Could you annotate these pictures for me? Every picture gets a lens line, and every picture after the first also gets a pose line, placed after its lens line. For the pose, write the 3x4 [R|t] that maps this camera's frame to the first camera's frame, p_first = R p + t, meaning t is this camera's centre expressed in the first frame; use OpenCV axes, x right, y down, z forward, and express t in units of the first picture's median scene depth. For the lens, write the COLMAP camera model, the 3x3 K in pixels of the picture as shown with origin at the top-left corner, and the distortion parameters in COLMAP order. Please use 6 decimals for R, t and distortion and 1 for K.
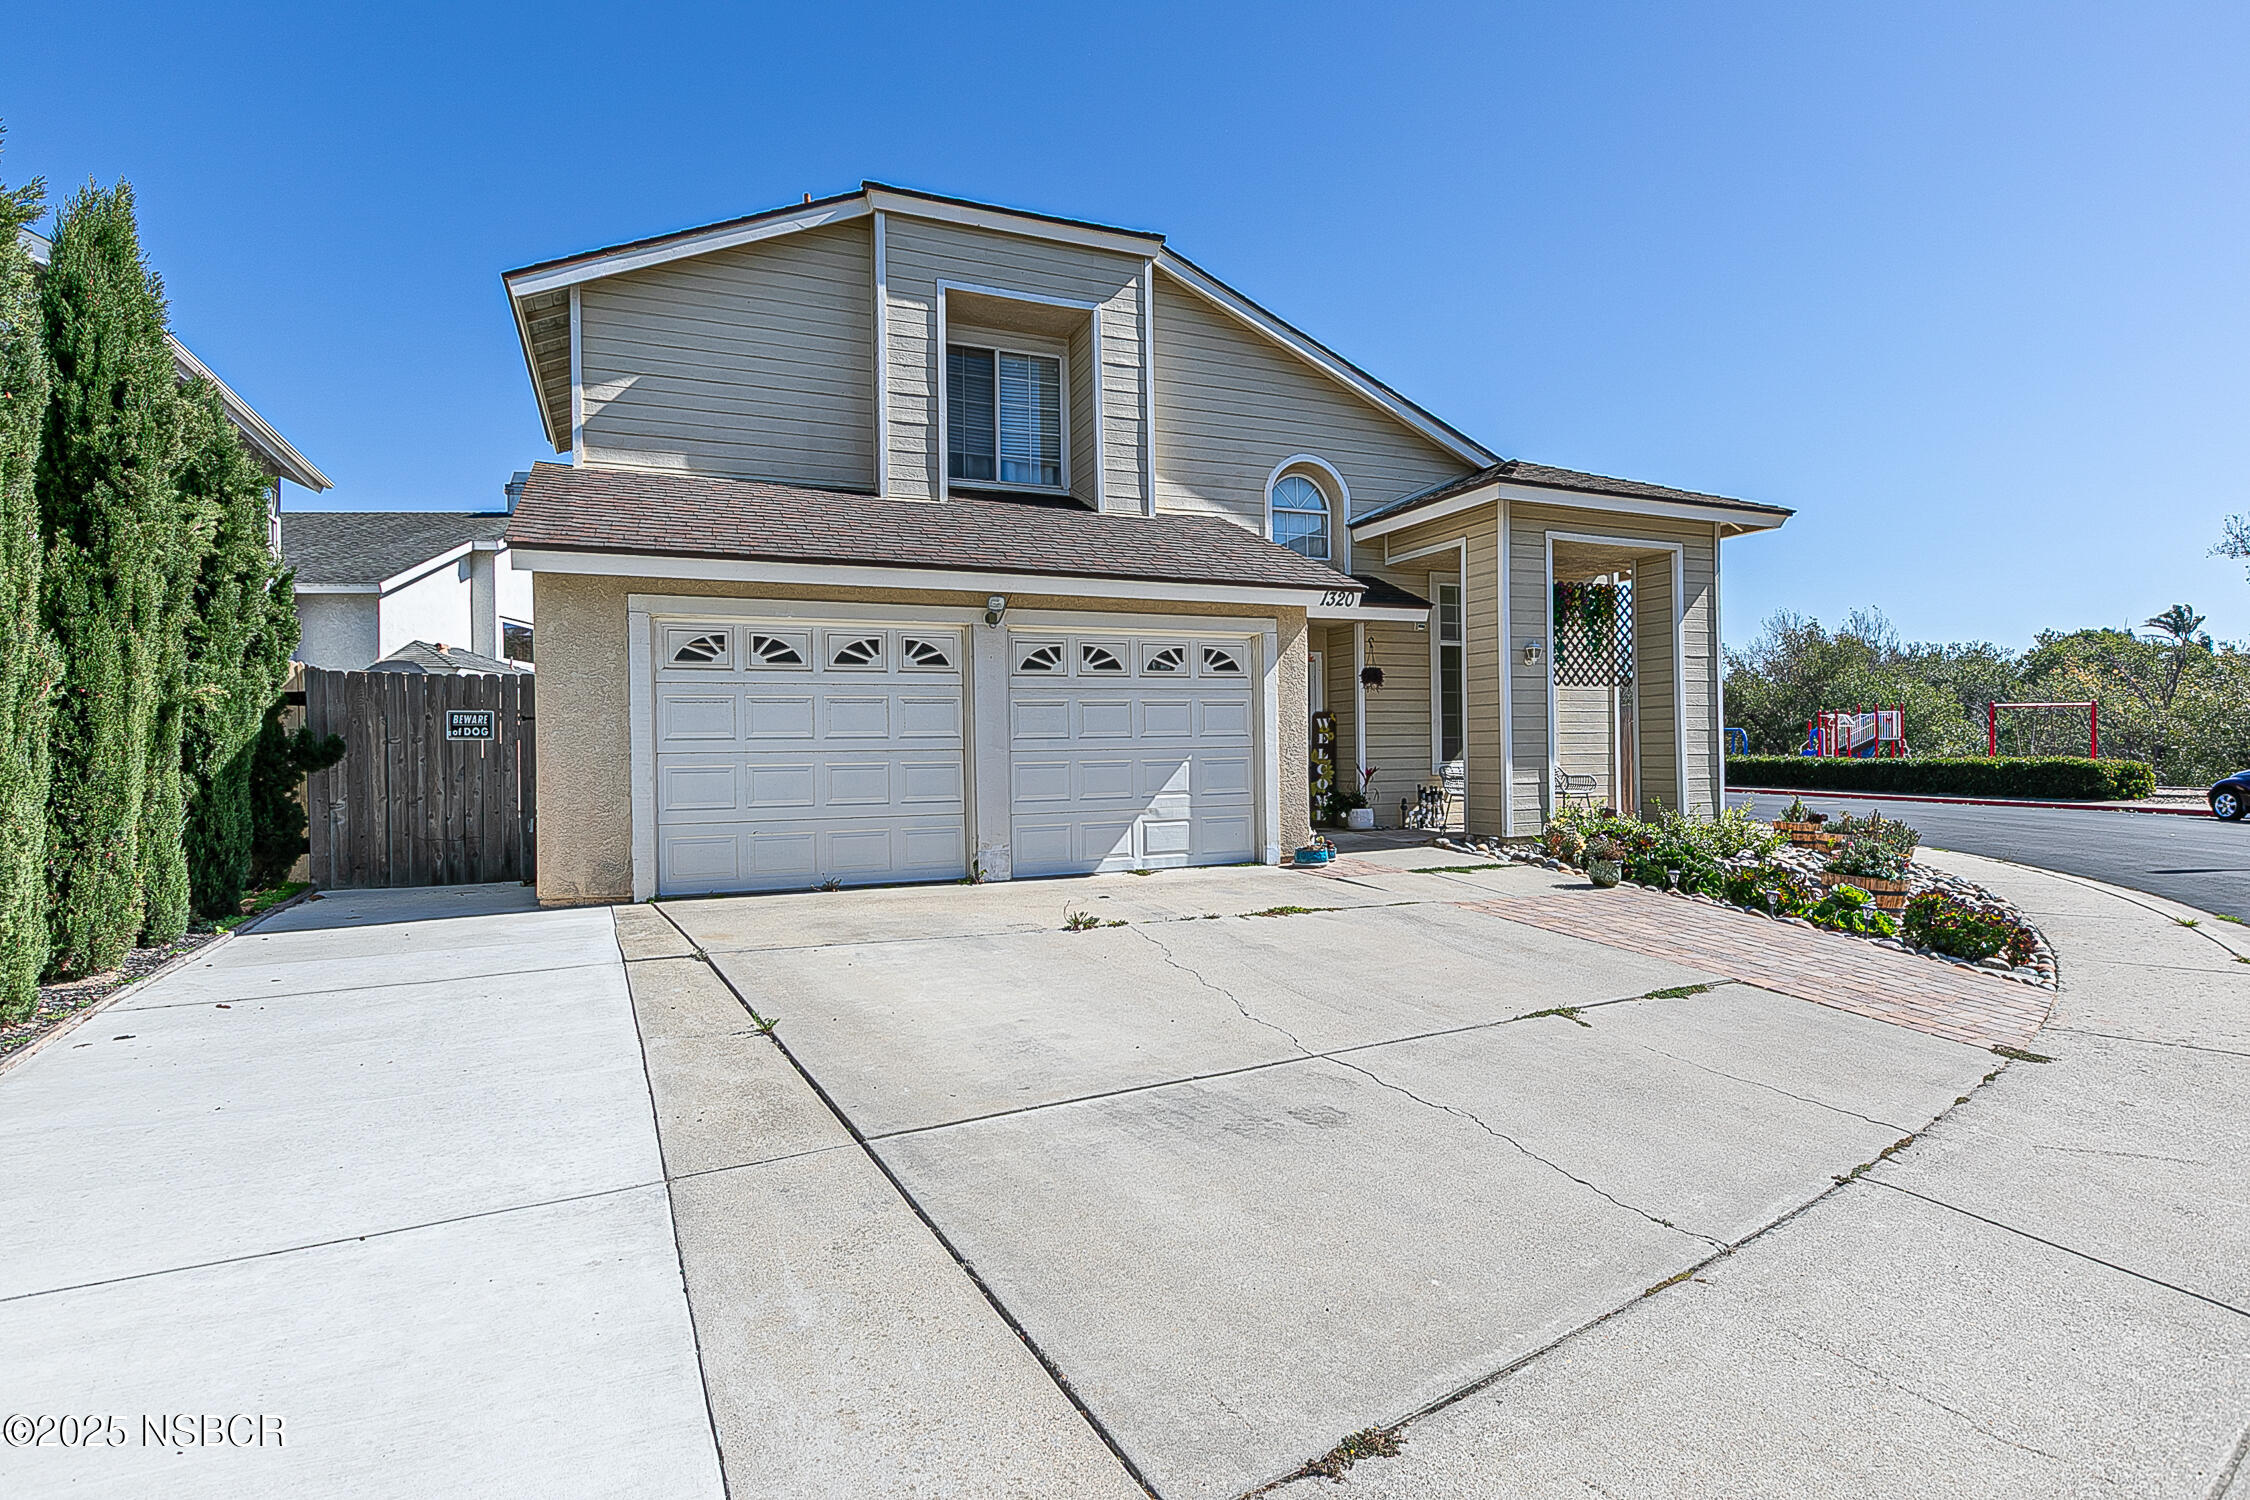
lens RADIAL K [[1131.6, 0, 1117.2], [0, 1131.6, 746.4], [0, 0, 1]] dist [0.002937, -0.000463]
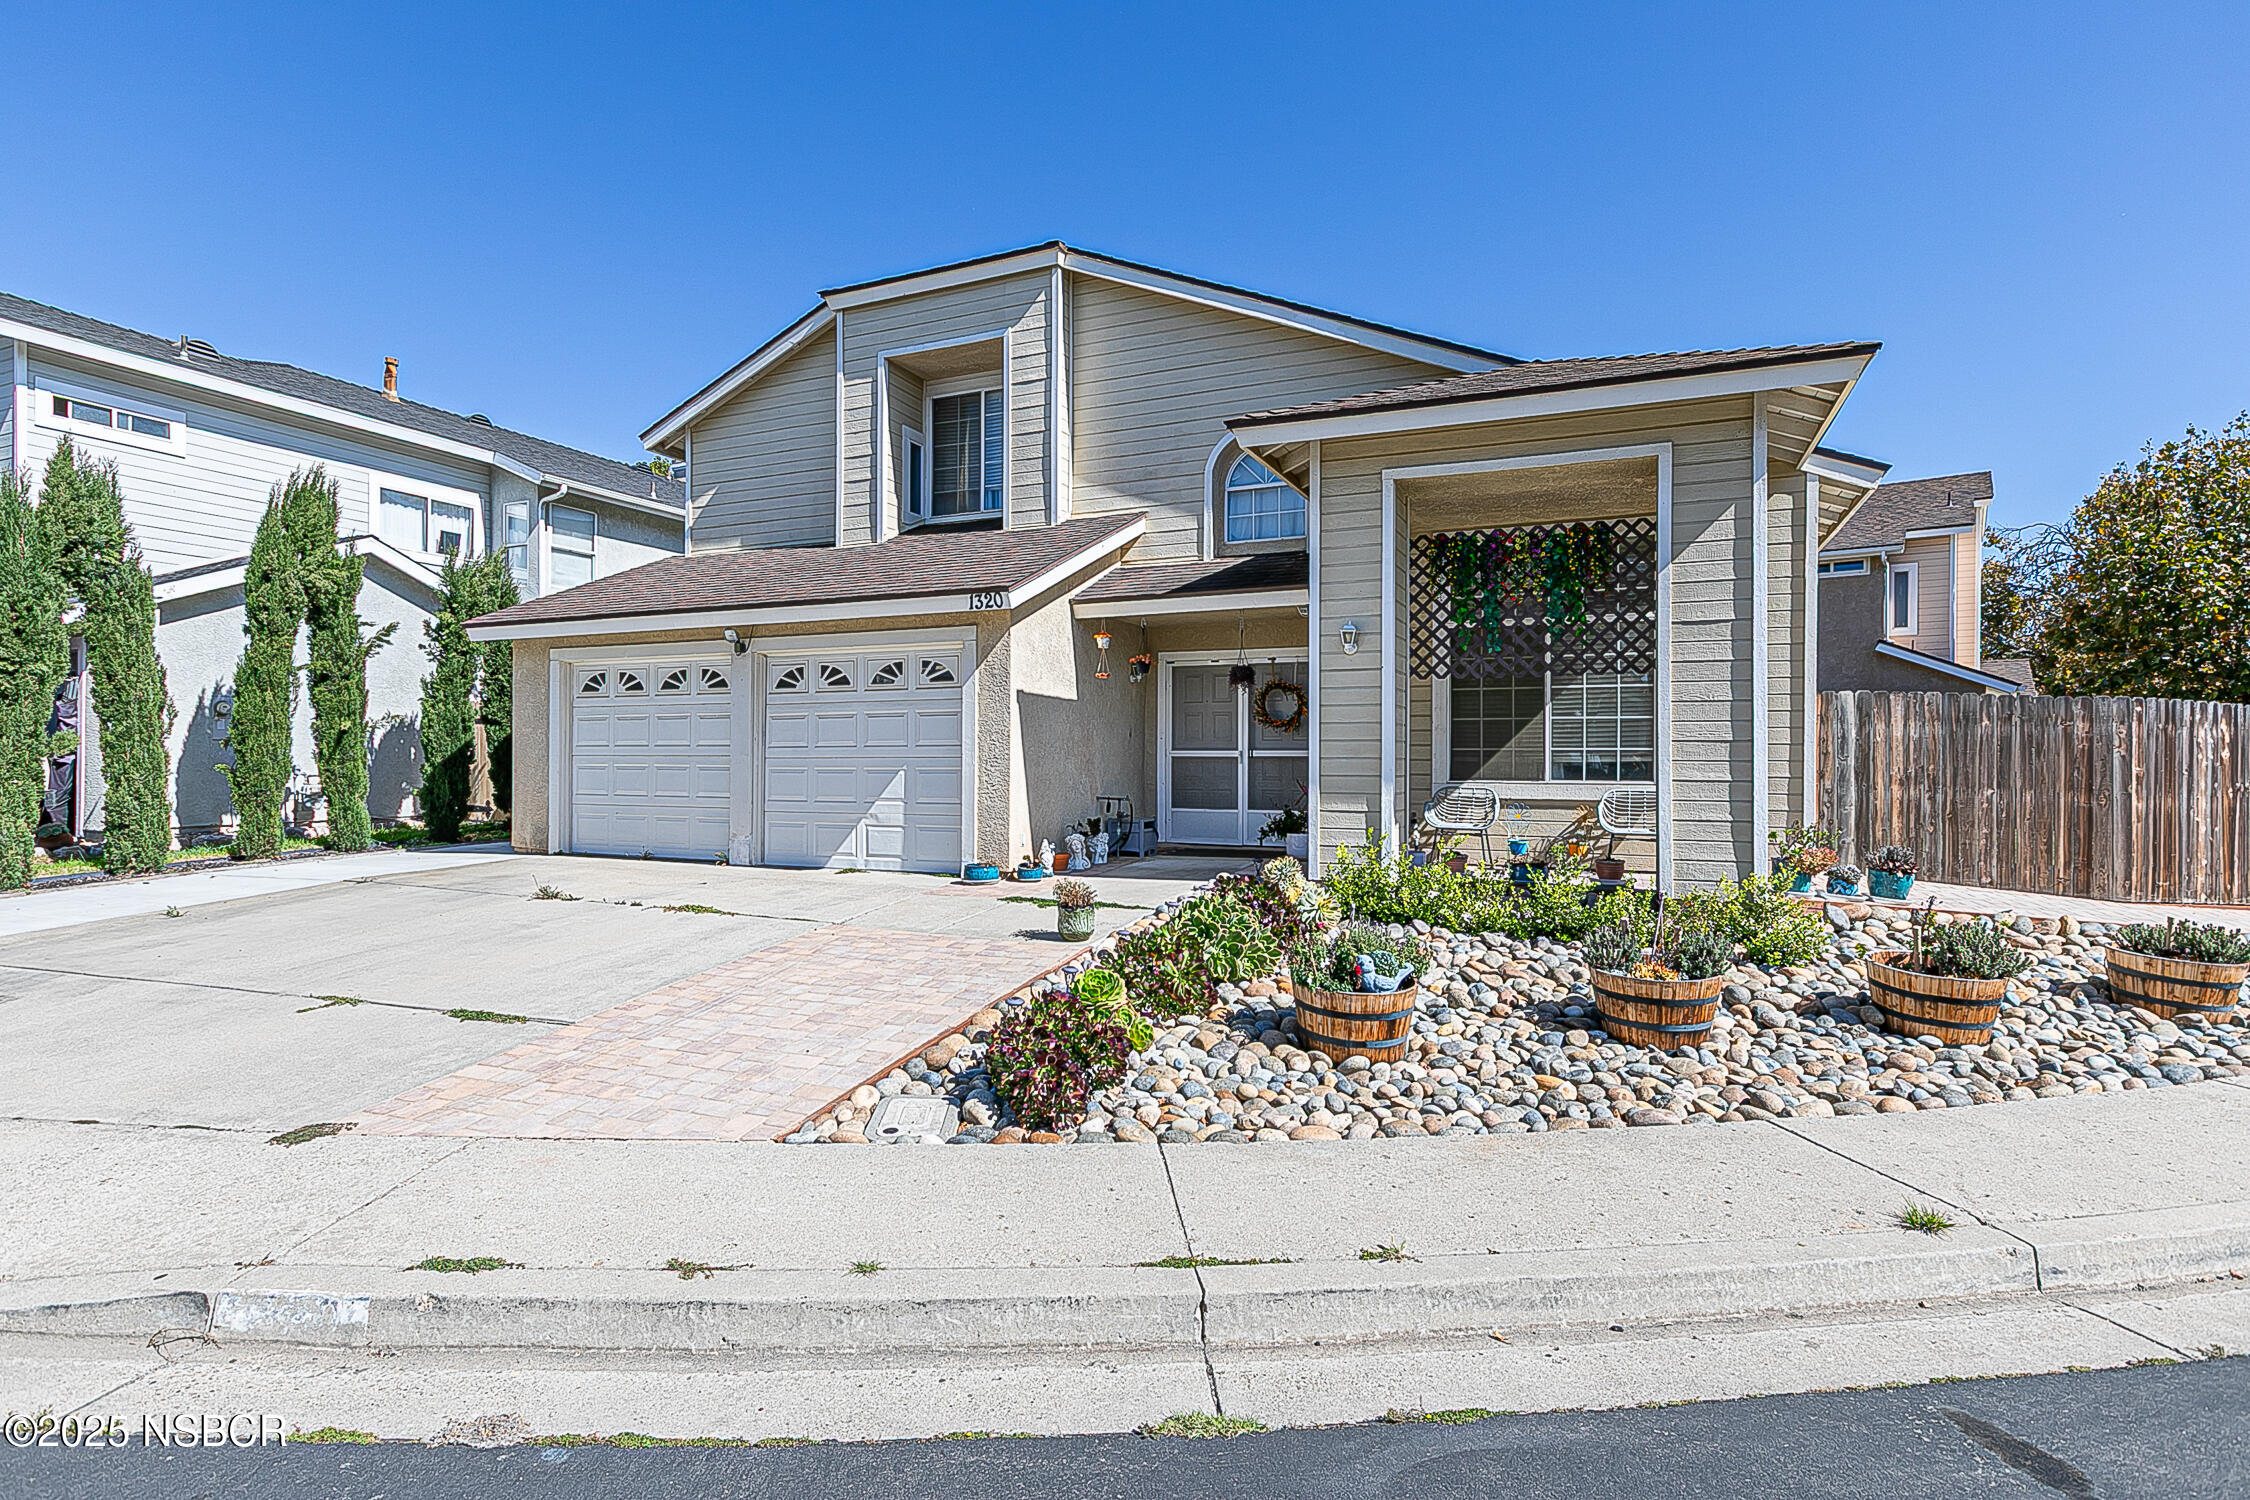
lens RADIAL K [[1103.5, 0, 1130.0], [0, 1103.5, 750.7], [0, 0, 1]] dist [0.003518, -0.000415]
pose [[0.675253, 0.010128, -0.737517, 0.952393], [-0.007904, 0.999948, 0.006495, -0.012843], [0.737544, 0.001443, 0.675298, 0.468341]]
